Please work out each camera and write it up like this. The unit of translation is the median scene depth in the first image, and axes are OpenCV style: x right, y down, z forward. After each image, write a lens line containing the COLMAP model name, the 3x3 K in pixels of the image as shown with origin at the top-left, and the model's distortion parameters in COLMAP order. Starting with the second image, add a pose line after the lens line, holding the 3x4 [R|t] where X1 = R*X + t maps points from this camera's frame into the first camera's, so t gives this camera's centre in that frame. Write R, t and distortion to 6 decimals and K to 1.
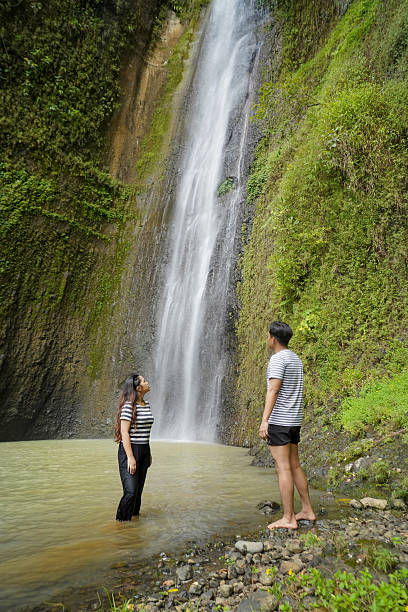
lens RADIAL K [[414.7, 0, 204.0], [0, 414.7, 306.0], [0, 0, 1]] dist [-0.004223, 0.007387]
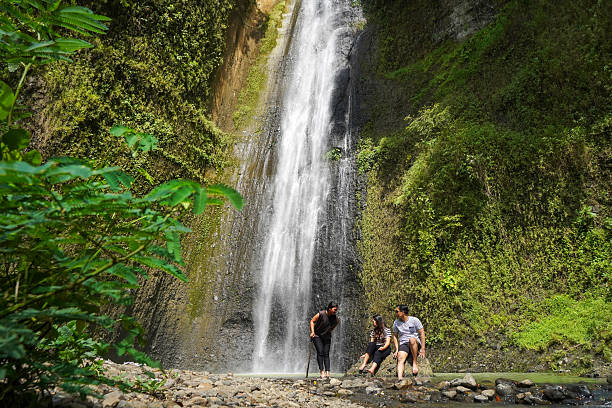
lens RADIAL K [[447.0, 0, 306.0], [0, 447.0, 204.0], [0, 0, 1]] dist [-0.000395, 0.003972]
pose [[0.957360, 0.105403, 0.268982, -0.309315], [-0.080581, 0.991542, -0.101742, -0.012249], [-0.277431, 0.075729, 0.957756, -0.165616]]
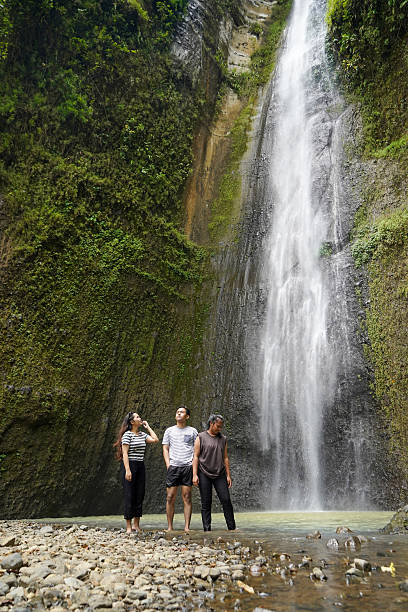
lens RADIAL K [[447.0, 0, 204.0], [0, 447.0, 306.0], [0, 0, 1]] dist [-0.000395, 0.003972]
pose [[0.997917, 0.022252, 0.060556, -0.266910], [-0.012618, 0.987824, -0.155061, 0.017452], [-0.063269, 0.153973, 0.986047, -0.040439]]
